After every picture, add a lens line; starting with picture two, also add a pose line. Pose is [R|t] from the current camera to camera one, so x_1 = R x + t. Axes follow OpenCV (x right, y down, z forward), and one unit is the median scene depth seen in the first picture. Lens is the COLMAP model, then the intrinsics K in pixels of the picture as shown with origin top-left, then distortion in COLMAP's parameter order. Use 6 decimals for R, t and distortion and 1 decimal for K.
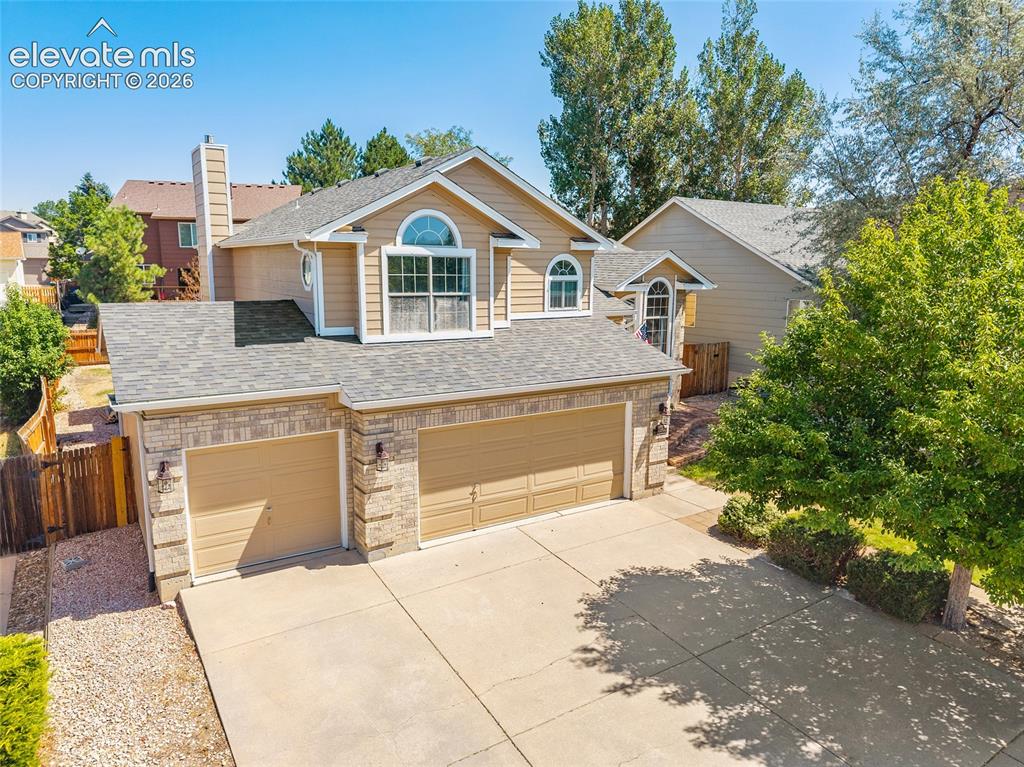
lens RADIAL K [[700.6, 0, 512.0], [0, 700.6, 383.5], [0, 0, 1]] dist [0.000292, 0.001560]
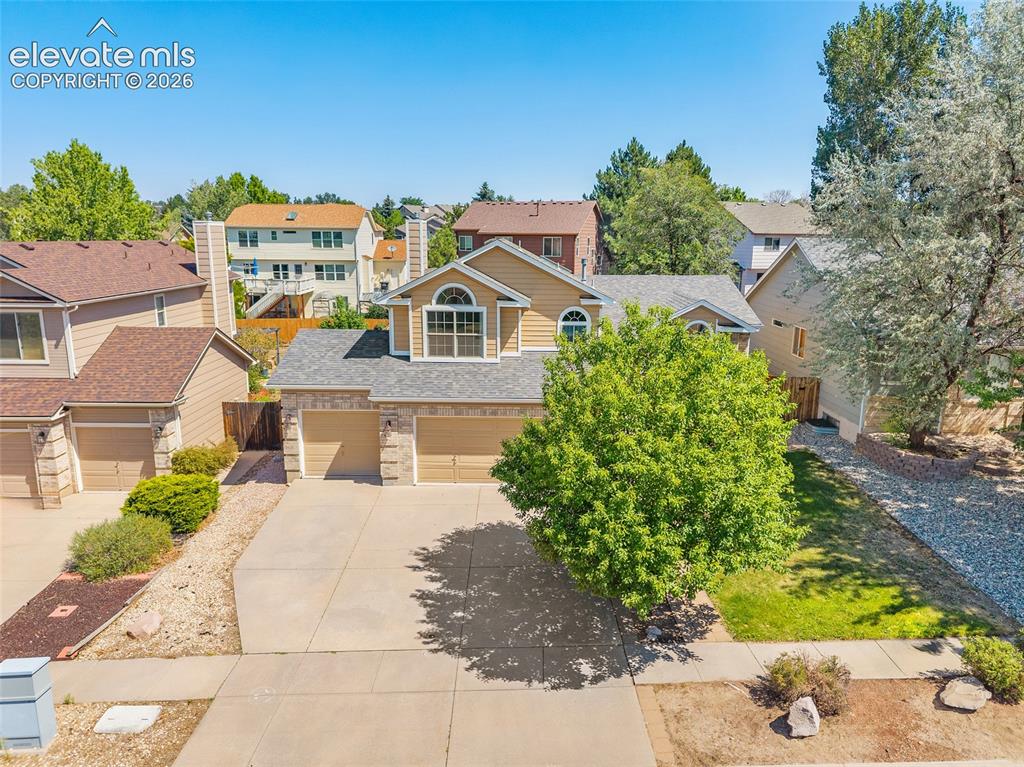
lens RADIAL K [[701.3, 0, 512.0], [0, 701.3, 383.5], [0, 0, 1]] dist [0.008515, -0.001234]
pose [[0.838880, 0.114063, -0.532231, 0.912268], [-0.093433, 0.993459, 0.065644, -0.140309], [0.536237, -0.005340, 0.844051, -0.308706]]
